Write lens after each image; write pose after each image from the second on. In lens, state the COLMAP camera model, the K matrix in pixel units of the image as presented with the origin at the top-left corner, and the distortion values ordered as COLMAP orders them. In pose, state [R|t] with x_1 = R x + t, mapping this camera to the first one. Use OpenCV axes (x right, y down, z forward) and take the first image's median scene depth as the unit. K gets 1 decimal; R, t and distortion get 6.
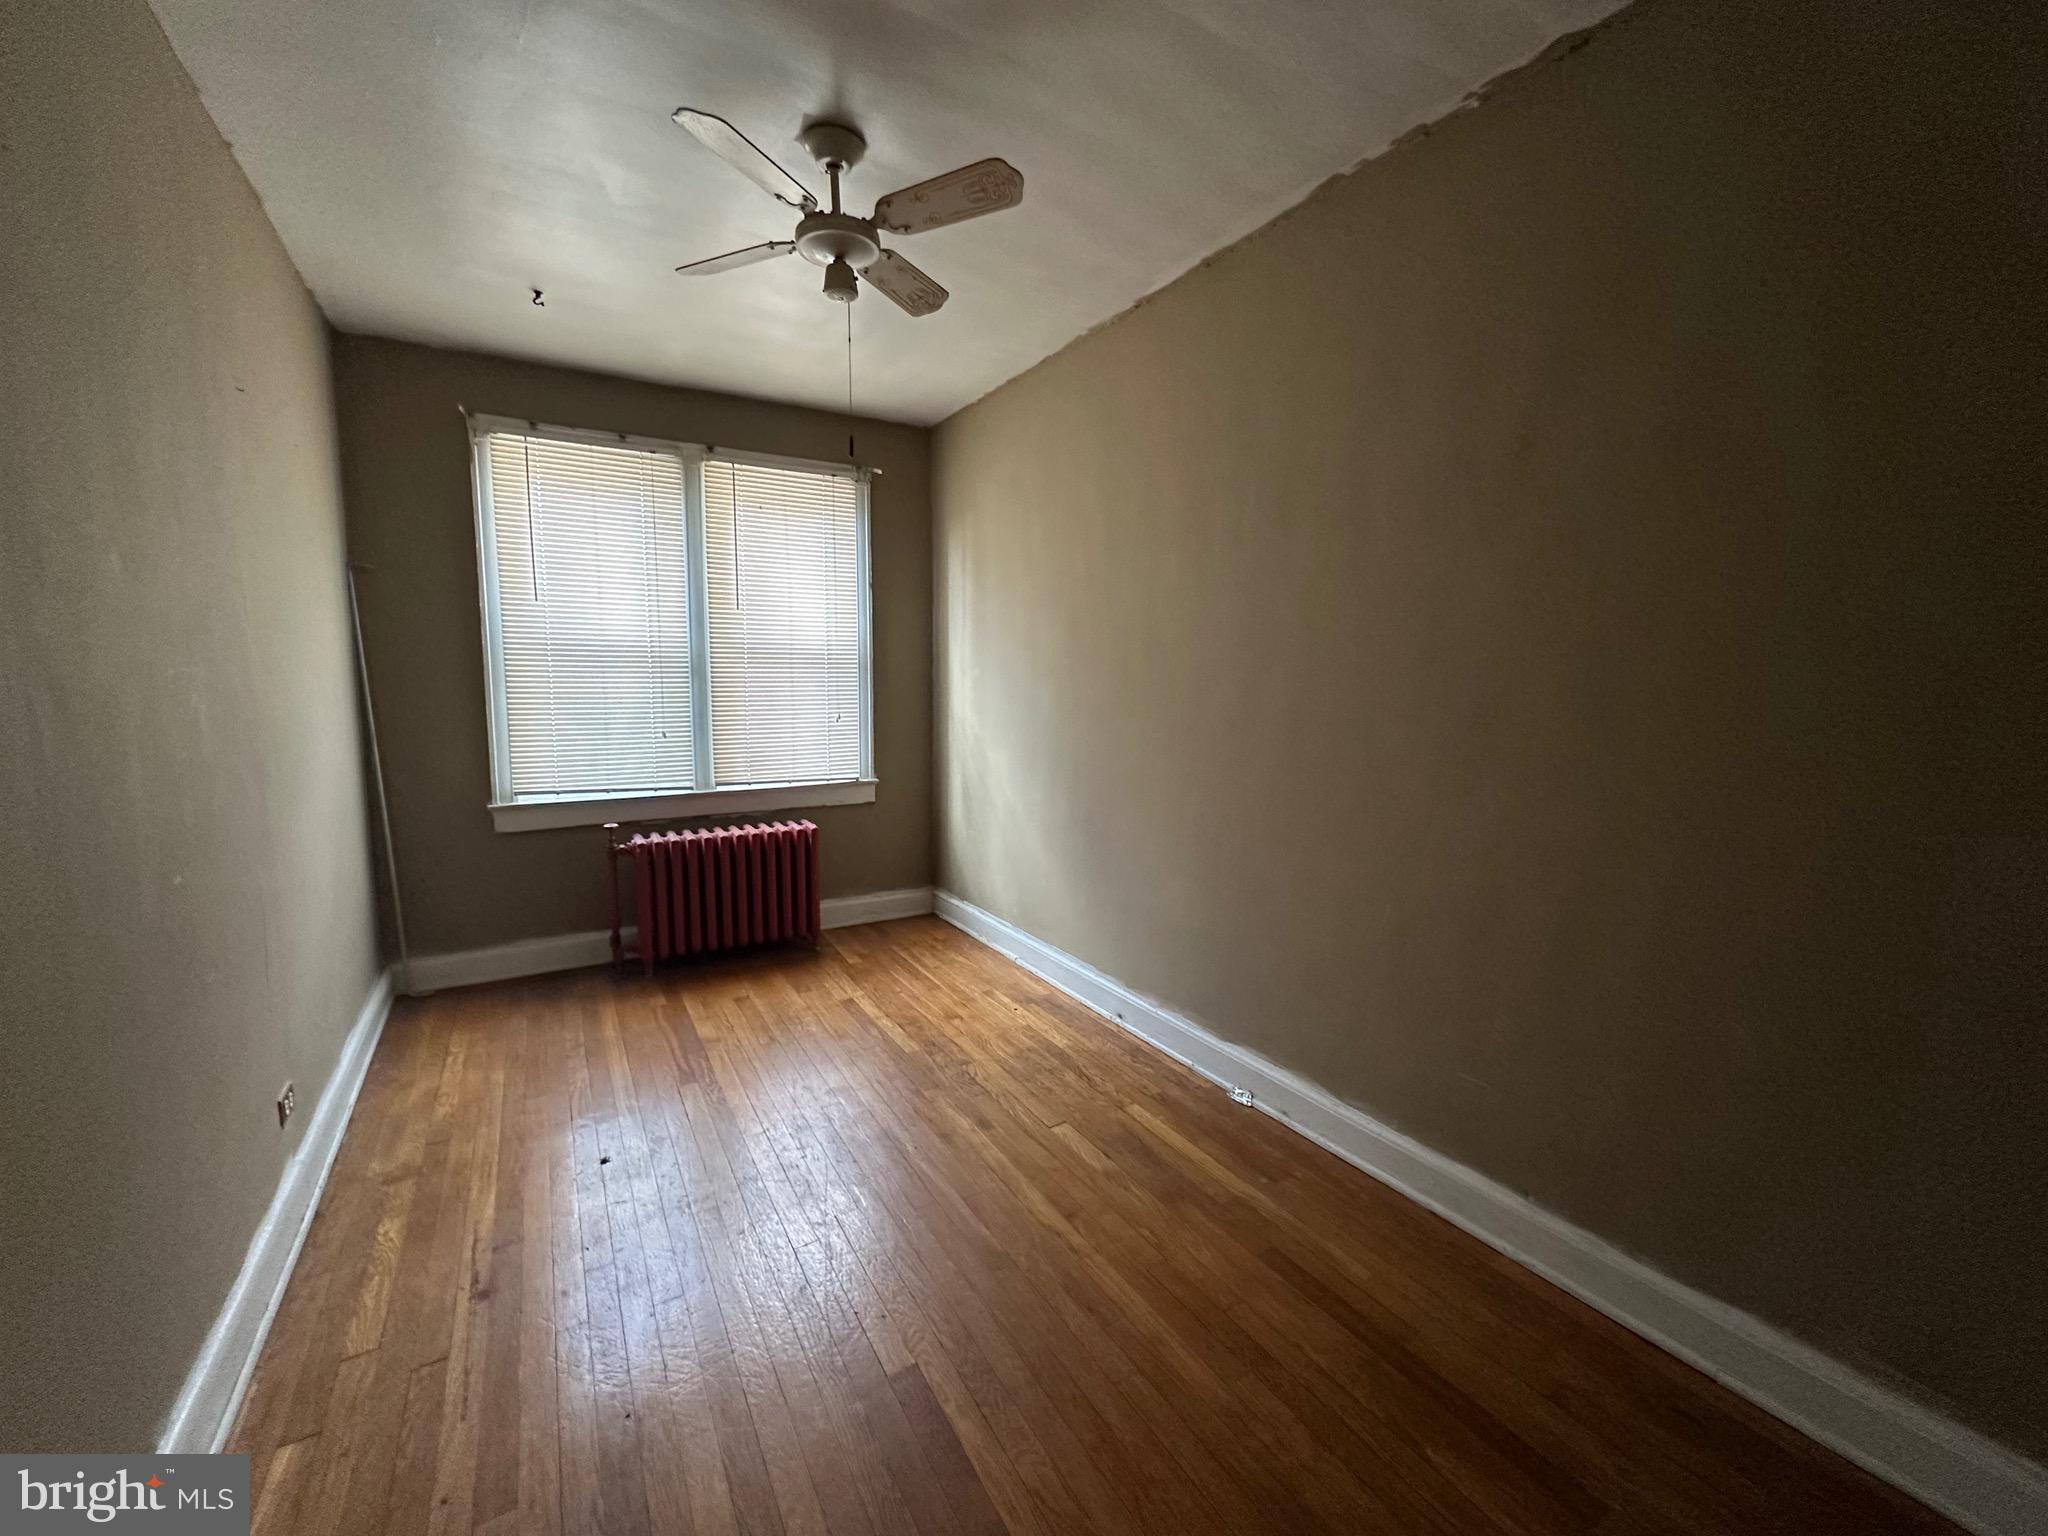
lens RADIAL K [[823.8, 0, 1022.2], [0, 823.8, 766.9], [0, 0, 1]] dist [-0.000946, 0.000692]
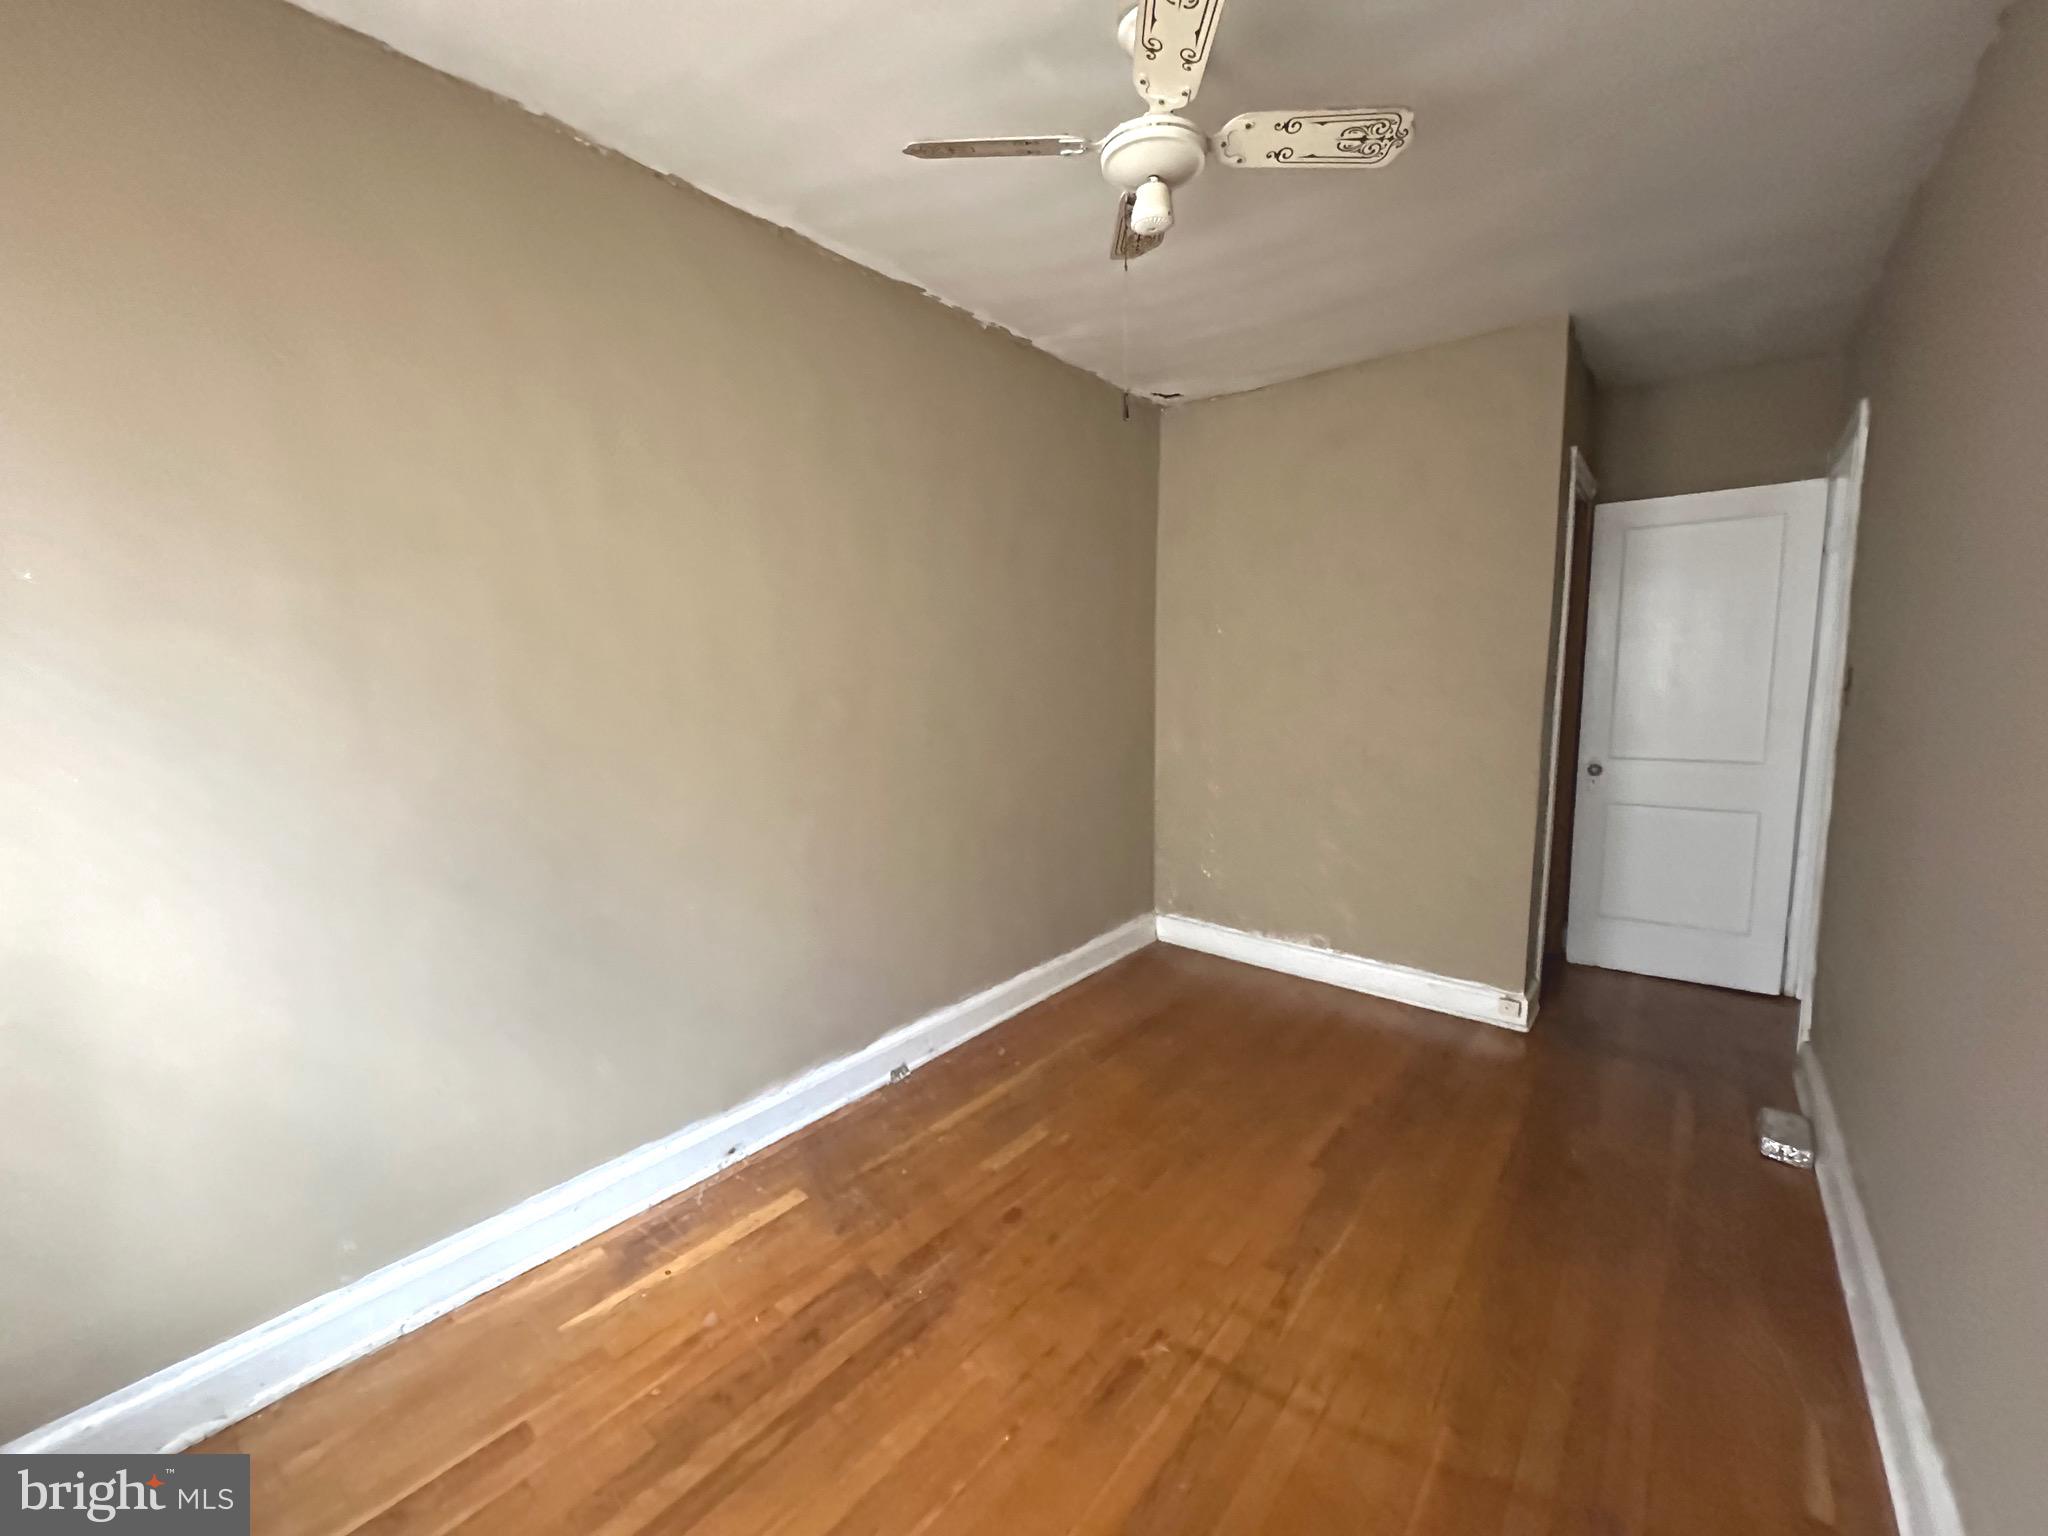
lens RADIAL K [[823.8, 0, 1022.0], [0, 823.8, 767.3], [0, 0, 1]] dist [-0.000946, 0.000692]
pose [[-0.342302, -0.111809, 0.932914, -0.776896], [0.117726, 0.979966, 0.160644, -0.156798], [-0.932185, 0.164817, -0.322282, 1.160262]]
